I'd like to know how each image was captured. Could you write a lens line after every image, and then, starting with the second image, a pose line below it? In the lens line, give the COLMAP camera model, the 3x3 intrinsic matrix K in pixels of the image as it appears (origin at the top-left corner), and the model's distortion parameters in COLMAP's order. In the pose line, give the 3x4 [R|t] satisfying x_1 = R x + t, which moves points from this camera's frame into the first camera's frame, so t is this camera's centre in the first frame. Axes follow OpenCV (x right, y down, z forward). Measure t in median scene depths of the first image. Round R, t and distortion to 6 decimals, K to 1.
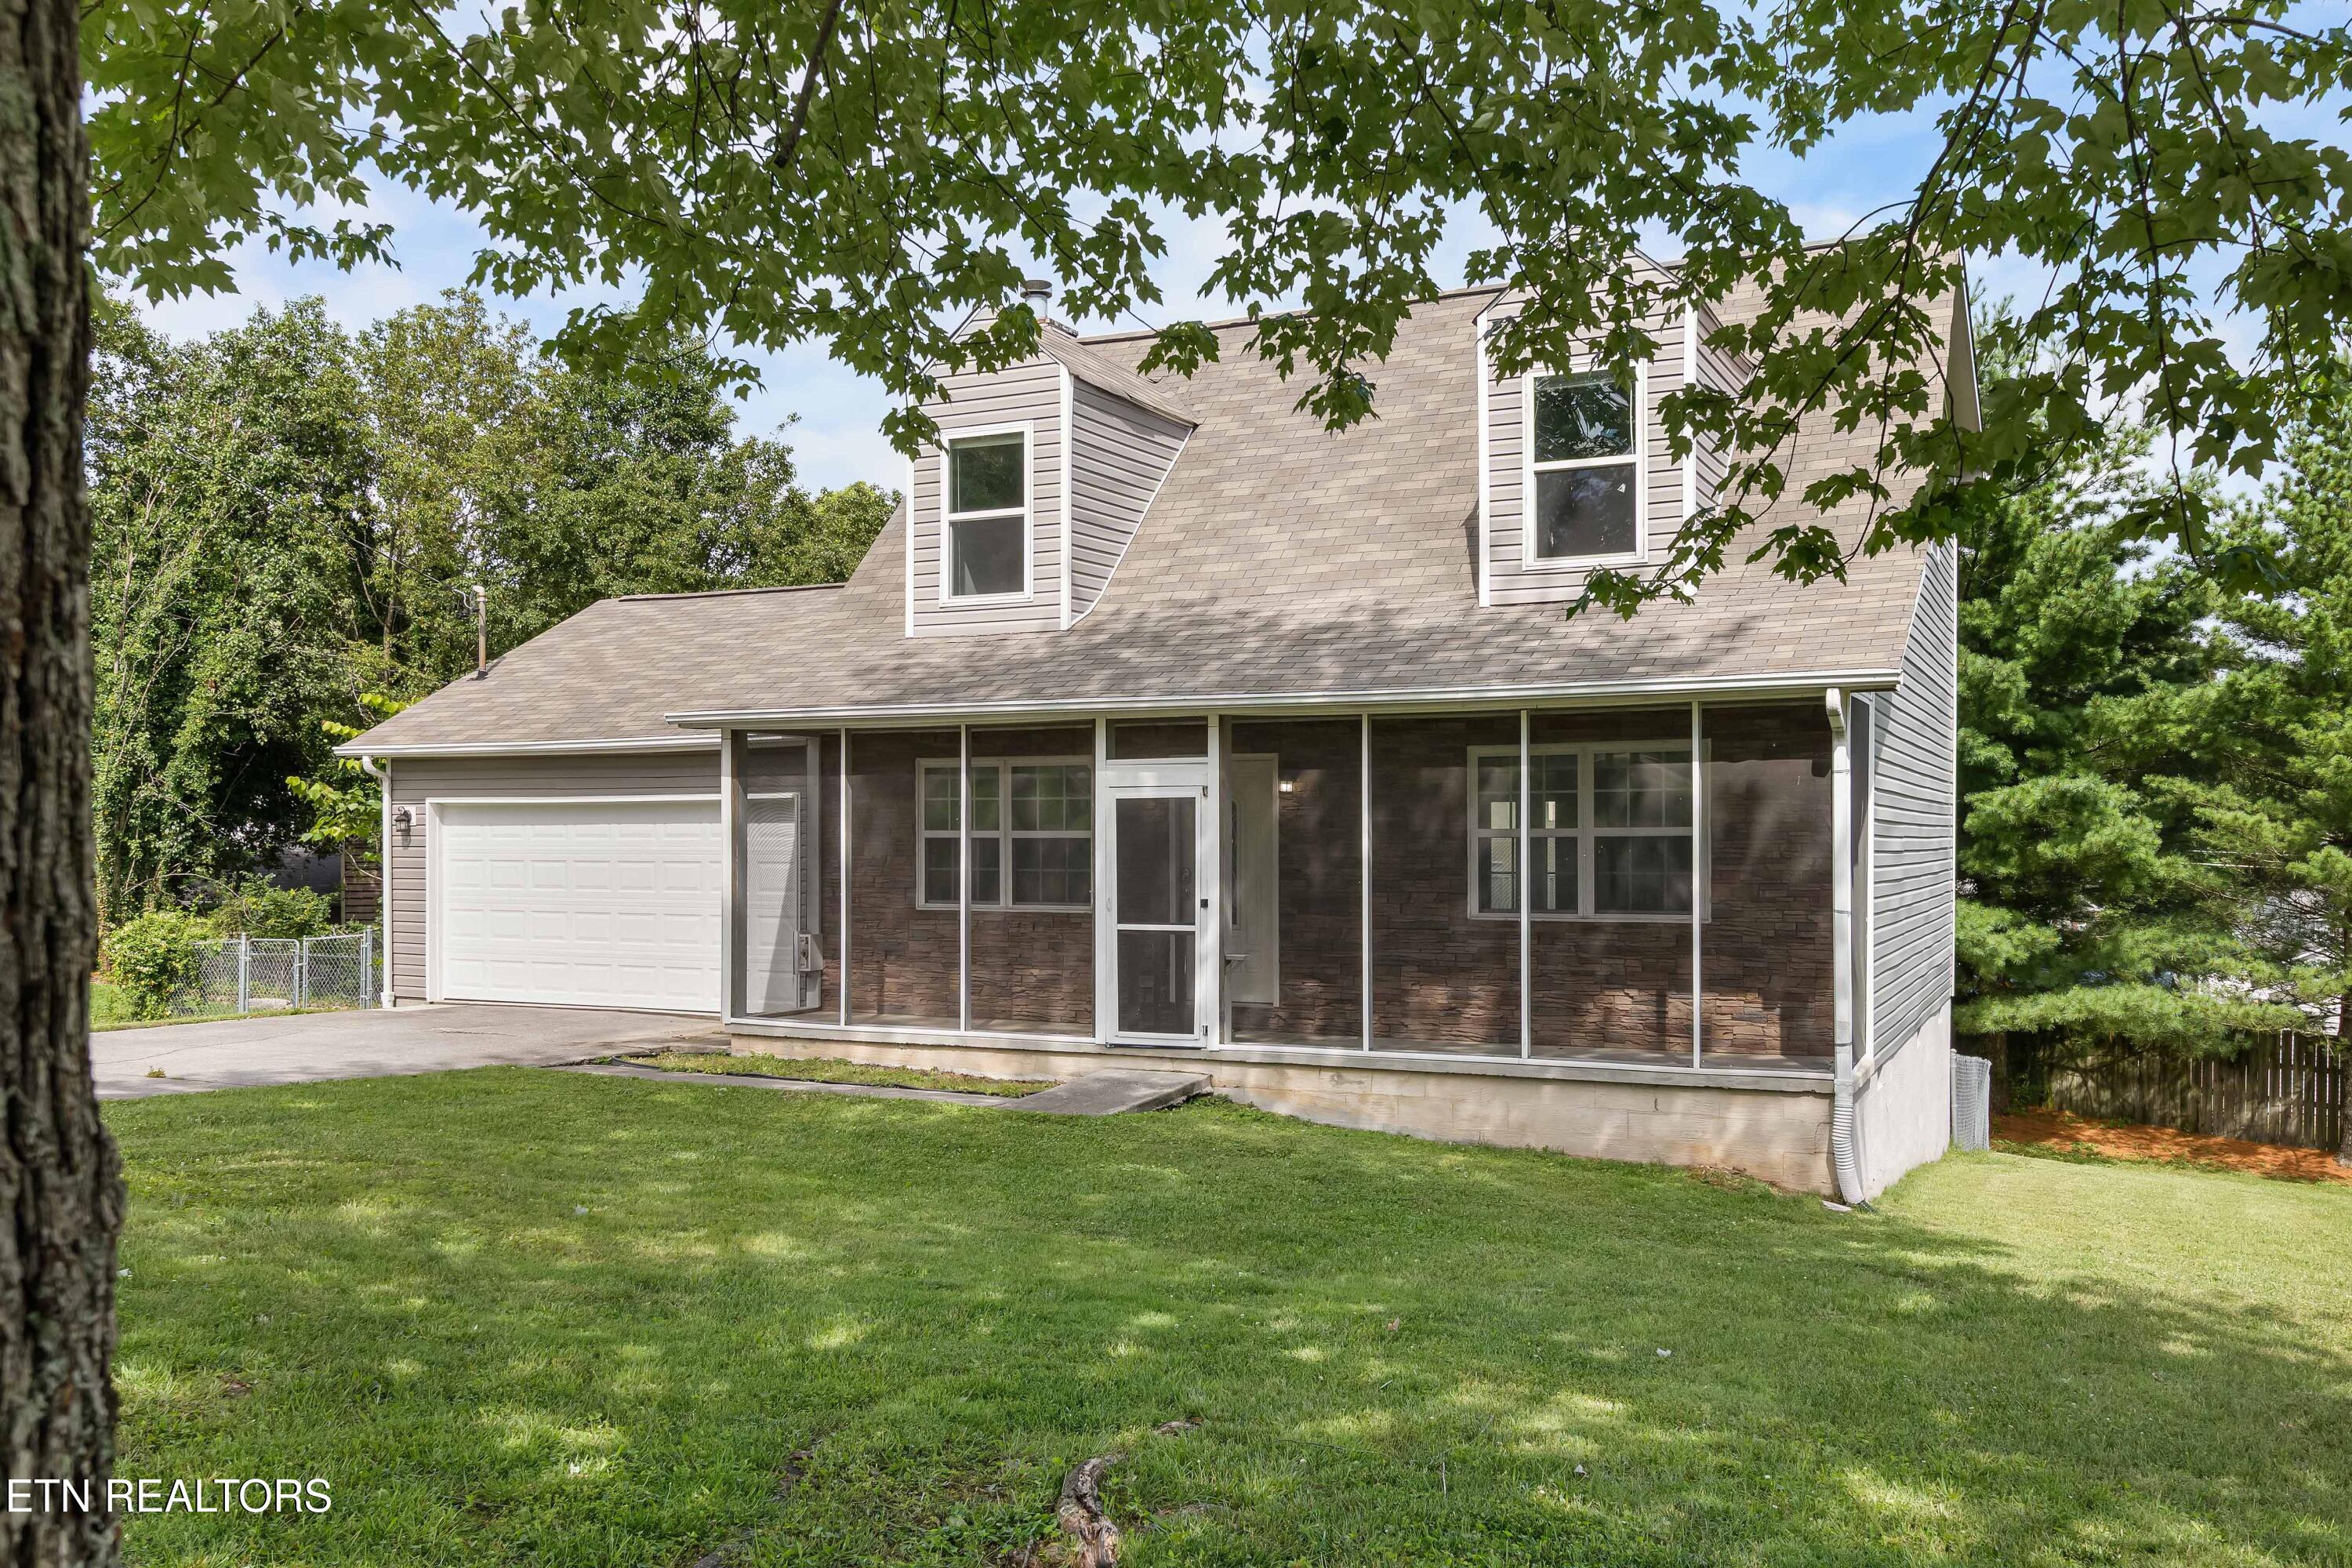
lens RADIAL K [[1867.2, 0, 1181.5], [0, 1867.2, 806.2], [0, 0, 1]] dist [-0.005846, -0.001003]
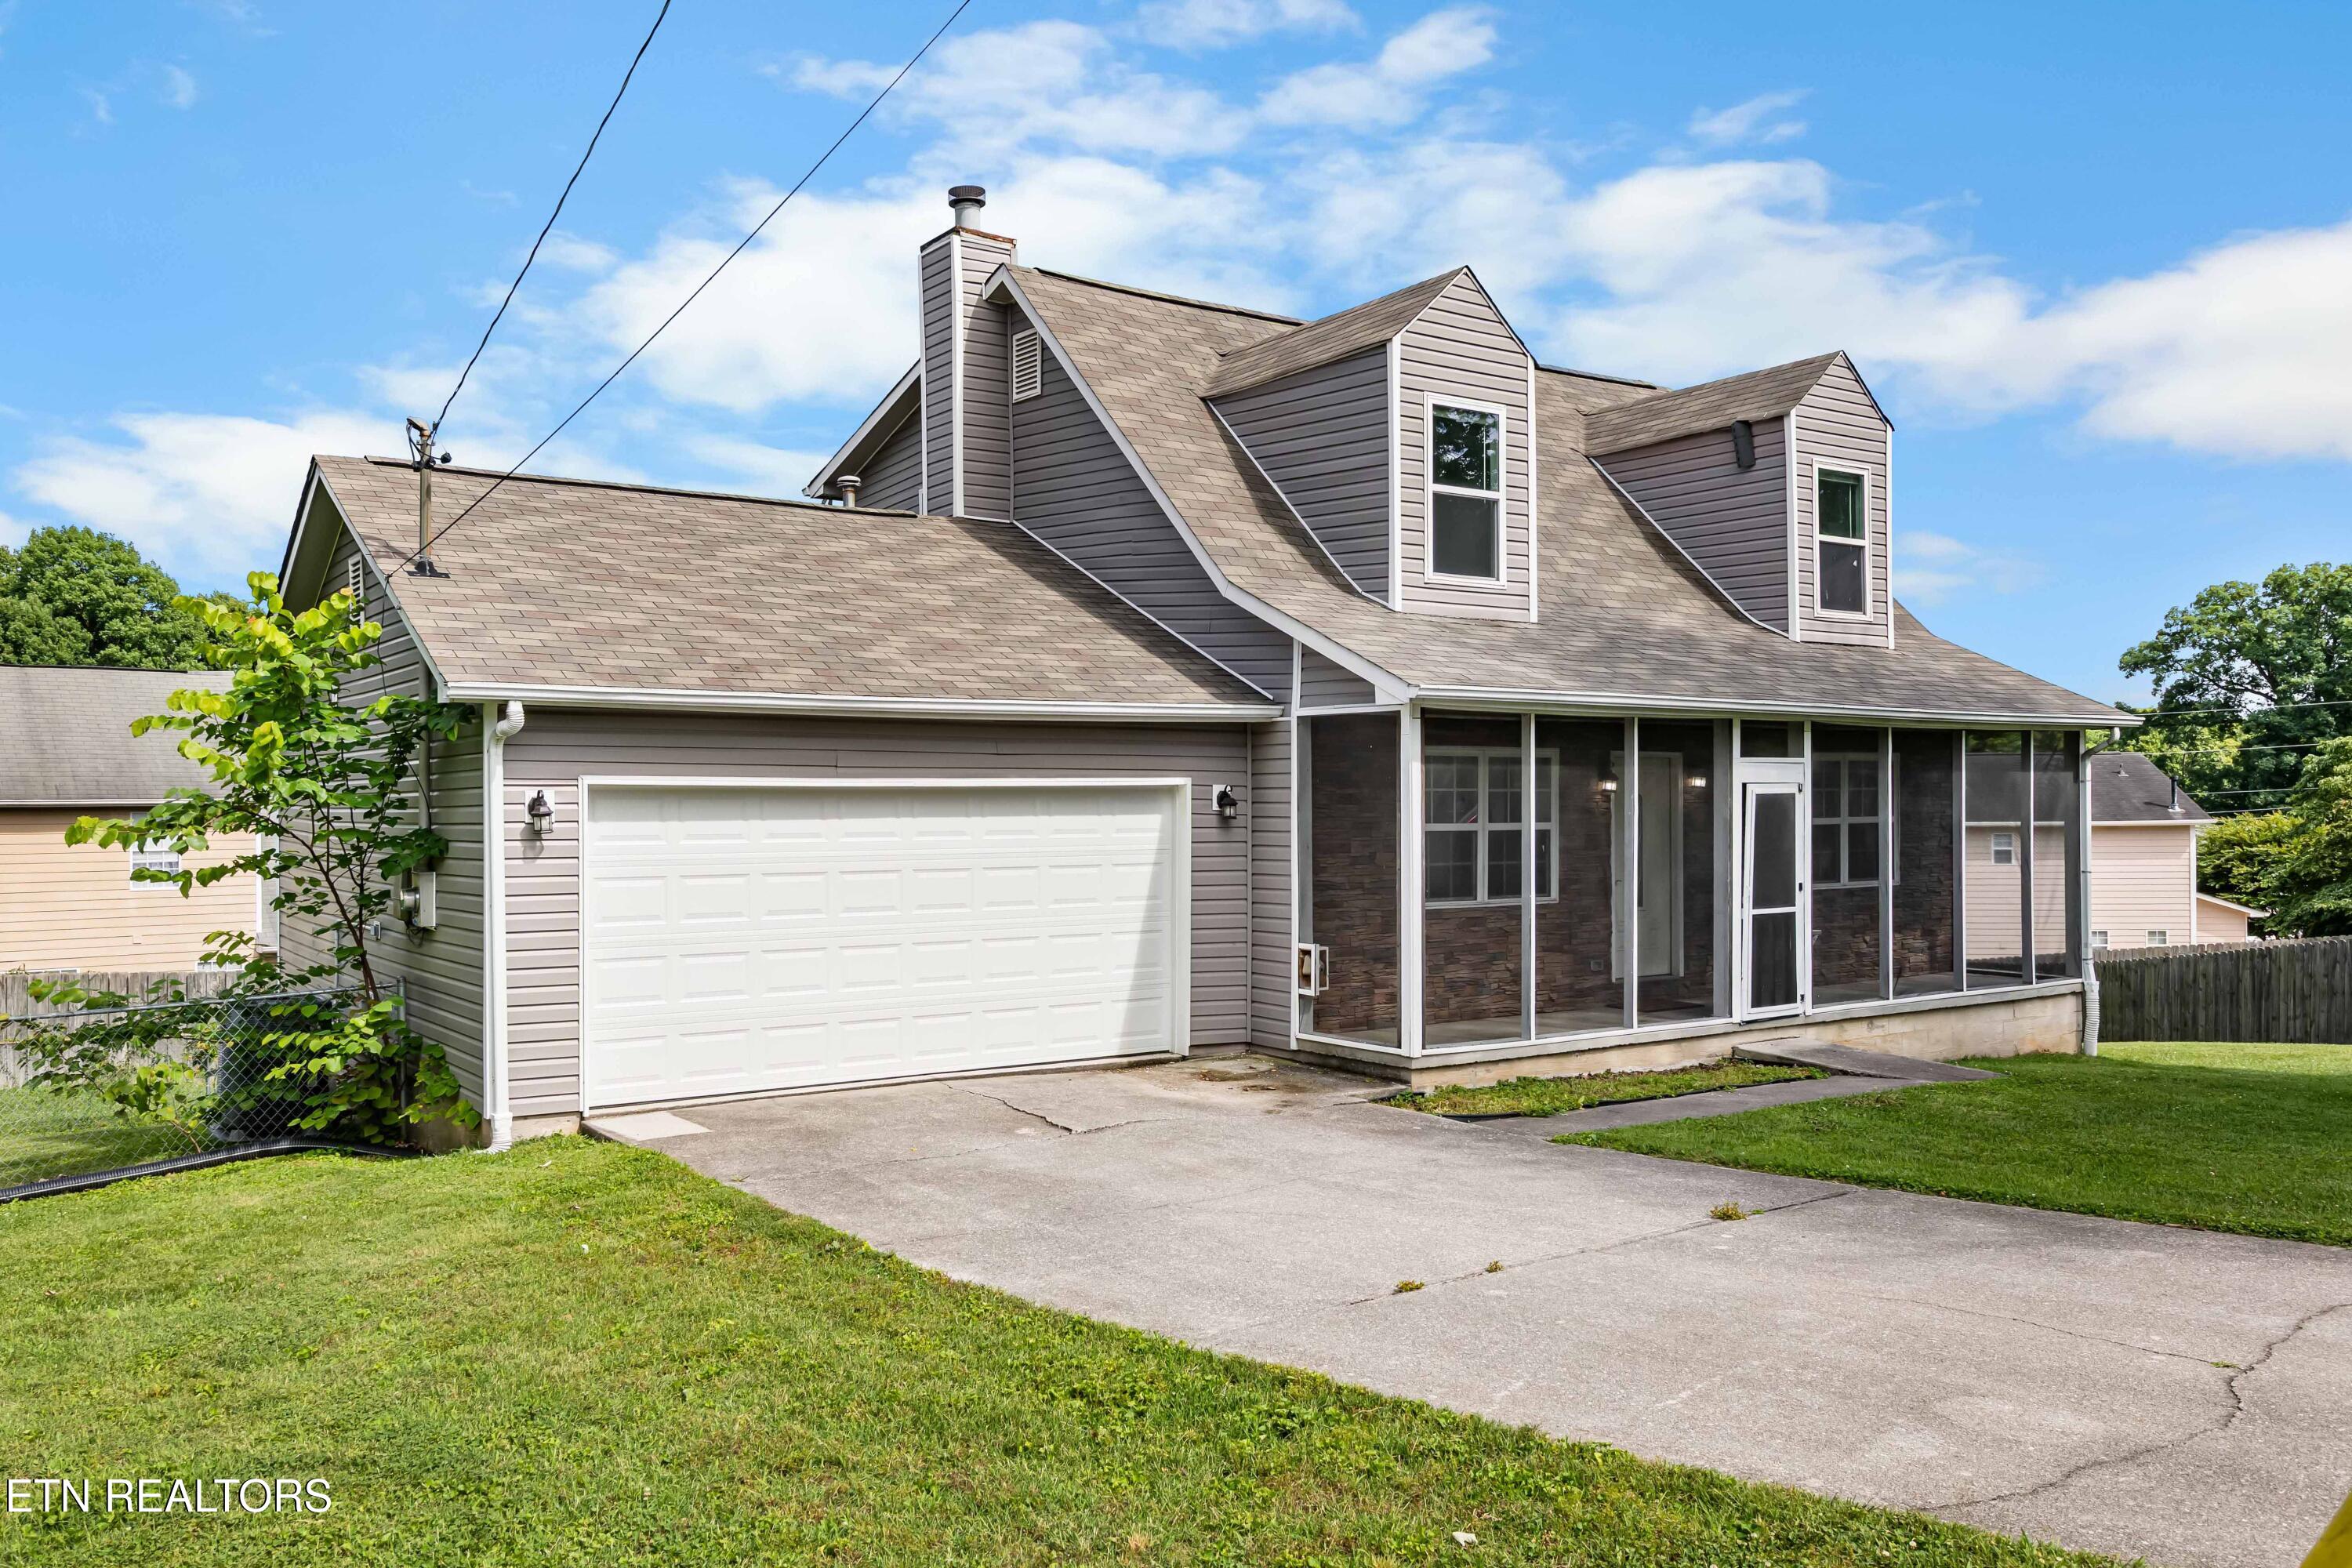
lens RADIAL K [[1719.0, 0, 1165.3], [0, 1719.0, 797.6], [0, 0, 1]] dist [0.012153, -0.002739]
pose [[0.529498, 0.009863, 0.848254, -1.018017], [-0.004886, 0.999951, -0.008577, 0.008562], [-0.848297, 0.000397, 0.529520, 0.729861]]
